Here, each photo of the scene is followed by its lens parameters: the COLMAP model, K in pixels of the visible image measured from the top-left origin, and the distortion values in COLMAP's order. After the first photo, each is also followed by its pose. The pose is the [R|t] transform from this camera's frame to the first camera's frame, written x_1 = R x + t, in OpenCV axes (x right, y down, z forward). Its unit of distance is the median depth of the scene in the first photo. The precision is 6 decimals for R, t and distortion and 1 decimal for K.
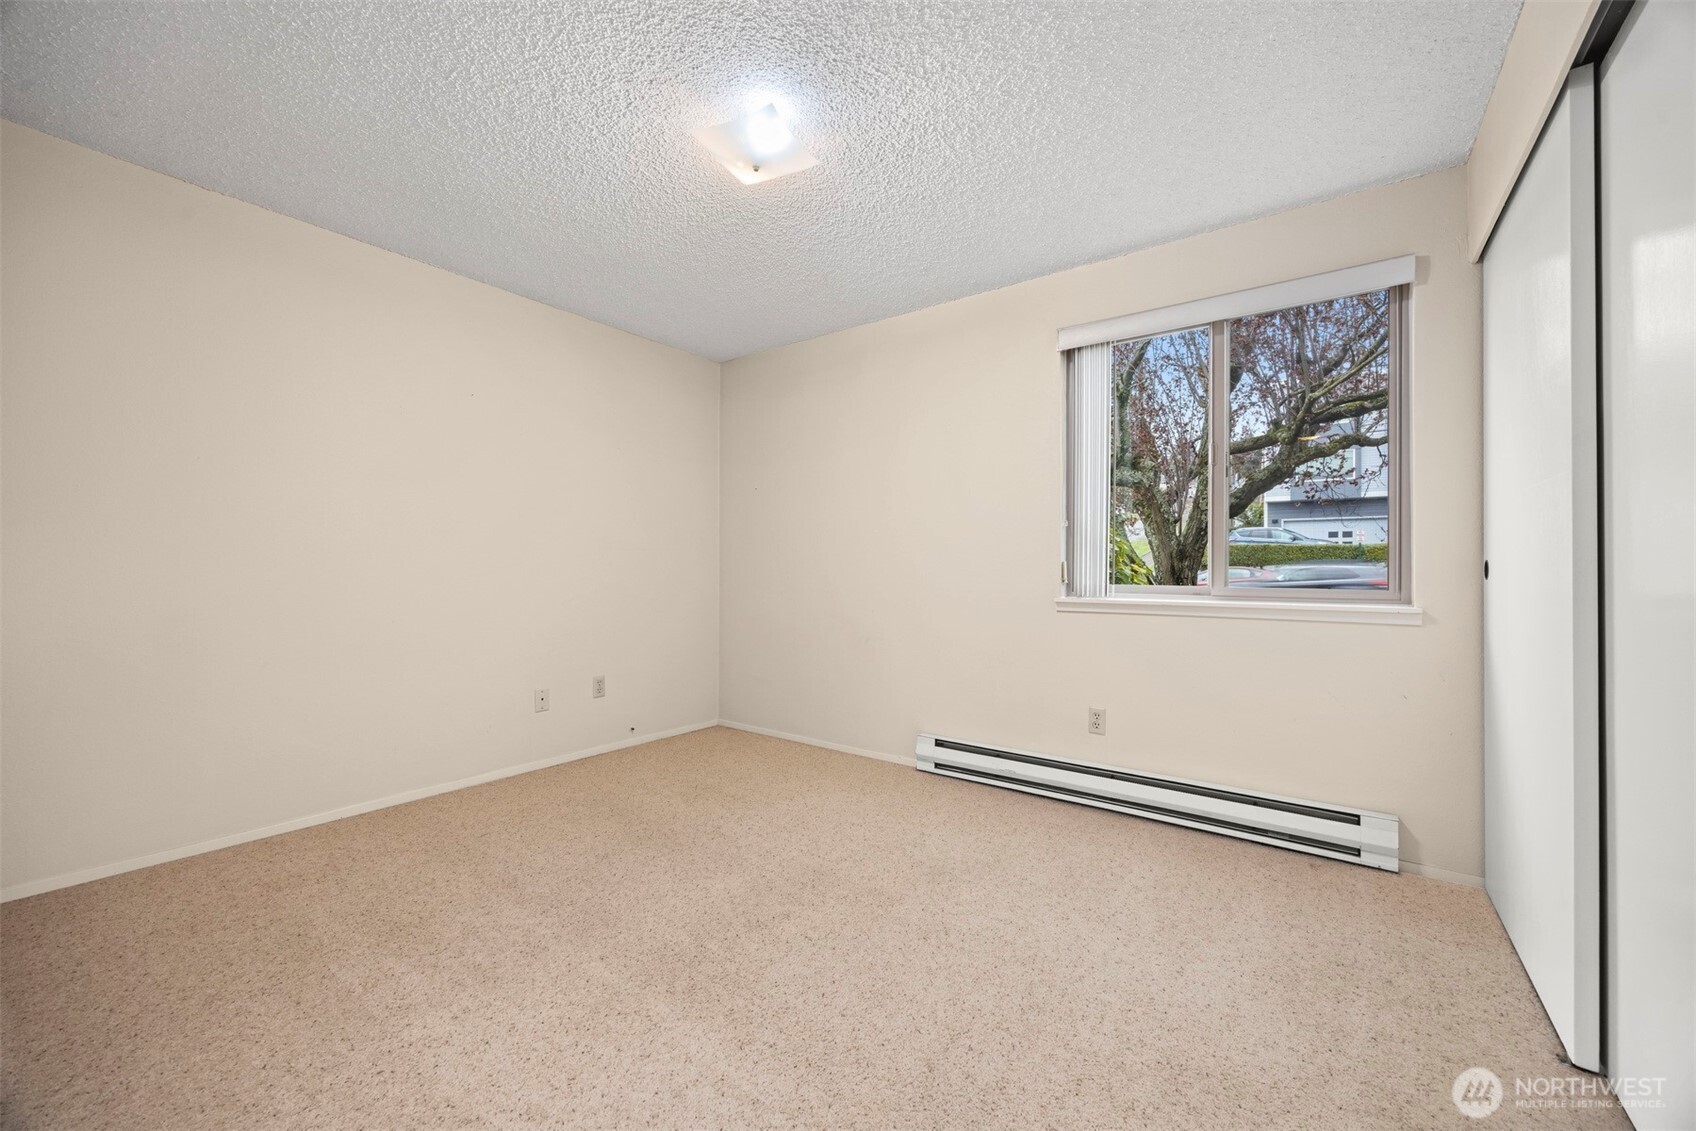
lens RADIAL K [[652.0, 0, 851.9], [0, 652.0, 566.7], [0, 0, 1]] dist [0.005081, -0.000426]
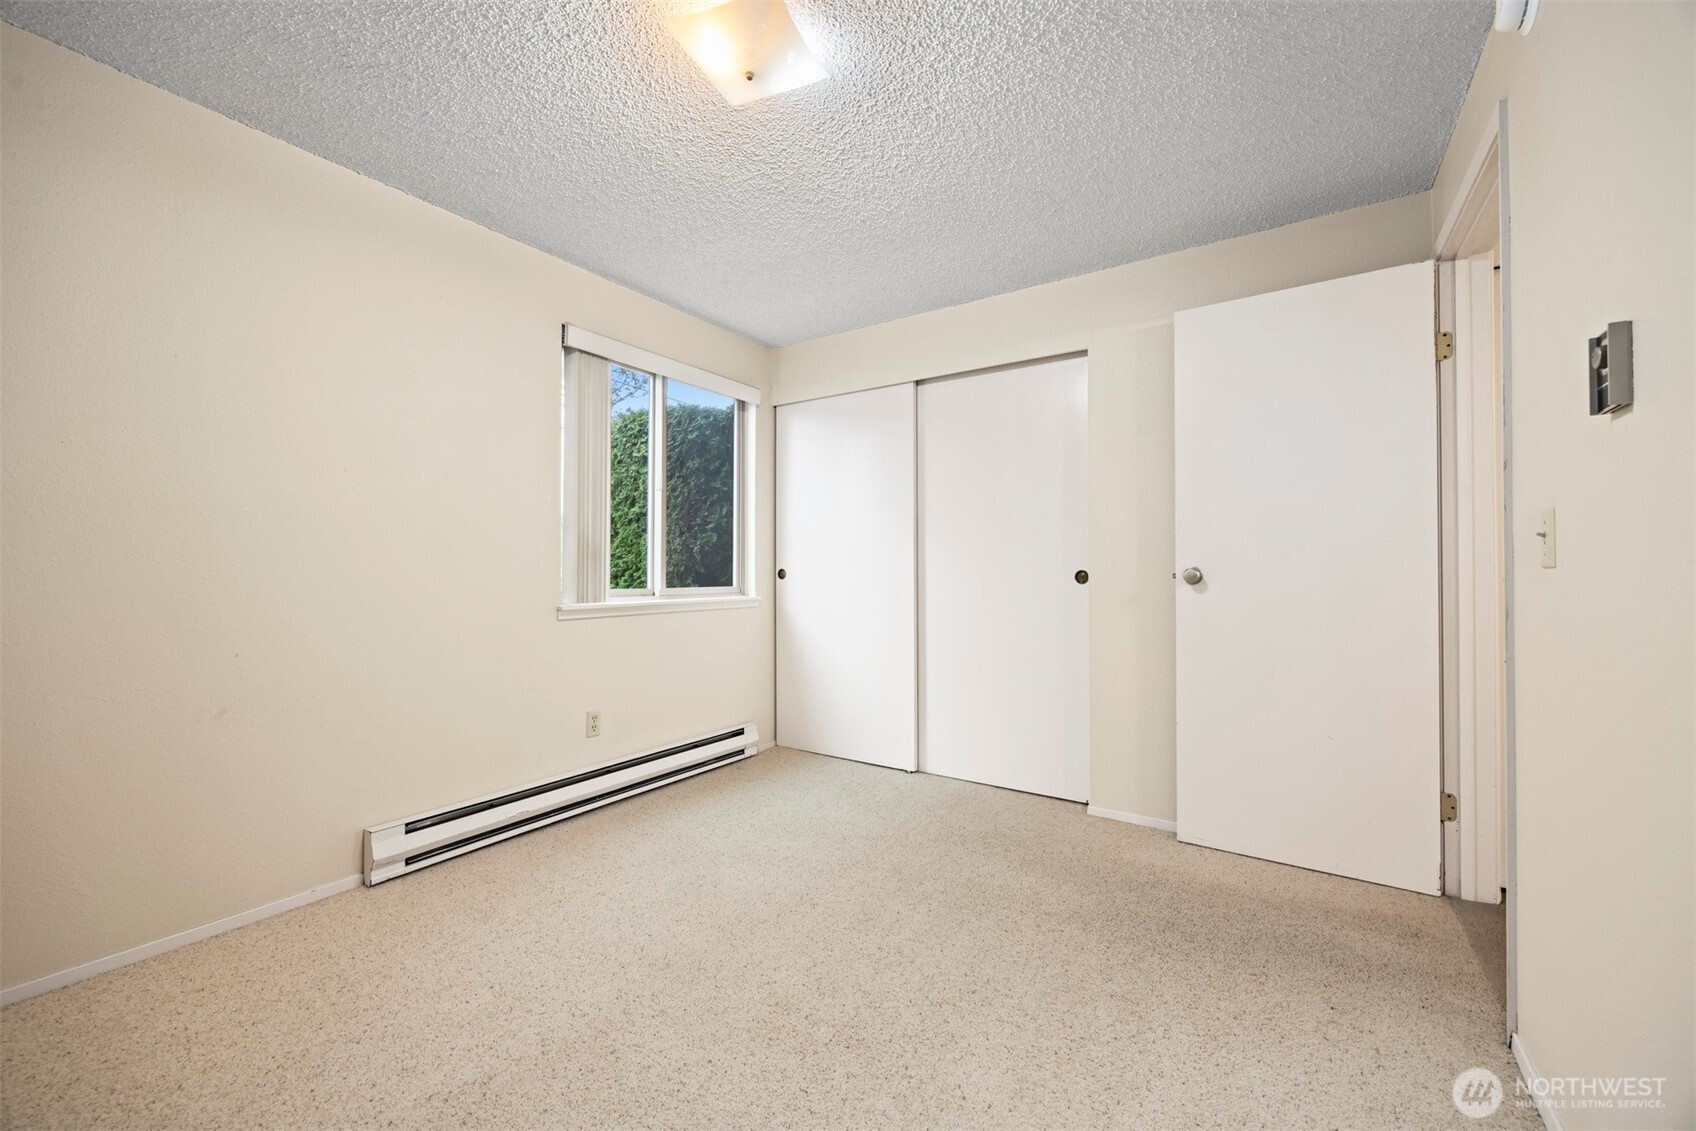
lens RADIAL K [[652.0, 0, 851.9], [0, 652.0, 566.7], [0, 0, 1]] dist [0.005081, -0.000426]
pose [[-0.040777, 0.006086, 0.999150, -0.879192], [-0.004161, 0.999972, -0.006261, -0.005490], [-0.999160, -0.004413, -0.040751, 0.851262]]
